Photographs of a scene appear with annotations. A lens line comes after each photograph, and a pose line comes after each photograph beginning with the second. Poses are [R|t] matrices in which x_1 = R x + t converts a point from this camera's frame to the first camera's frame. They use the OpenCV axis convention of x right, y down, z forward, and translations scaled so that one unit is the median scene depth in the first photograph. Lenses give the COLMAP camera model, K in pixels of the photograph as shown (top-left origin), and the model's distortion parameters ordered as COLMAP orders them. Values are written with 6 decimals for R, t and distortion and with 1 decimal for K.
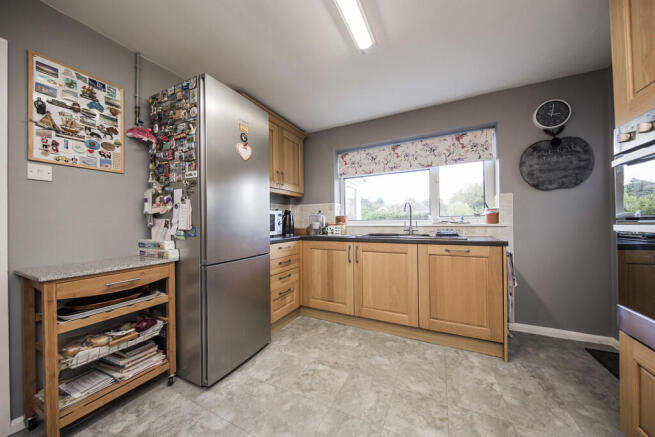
lens RADIAL K [[211.3, 0, 327.5], [0, 211.3, 218.5], [0, 0, 1]] dist [0.013848, -0.000078]
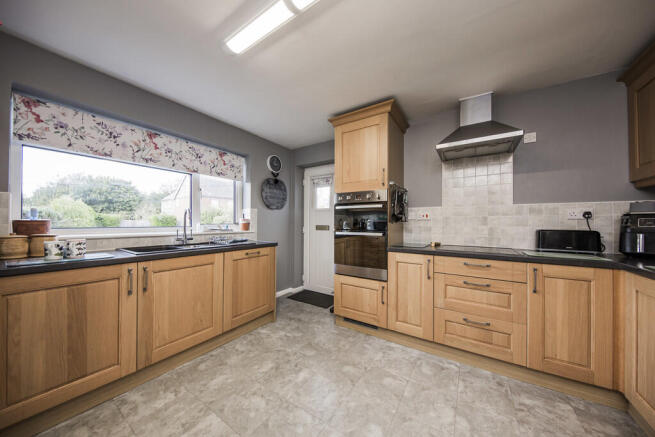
lens RADIAL K [[220.4, 0, 328.3], [0, 220.4, 224.3], [0, 0, 1]] dist [-0.000079, 0.000053]
pose [[0.140687, 0.012006, 0.989981, -0.531759], [-0.012244, 0.999871, -0.010386, -0.008559], [-0.989978, -0.010661, 0.140816, 0.330100]]
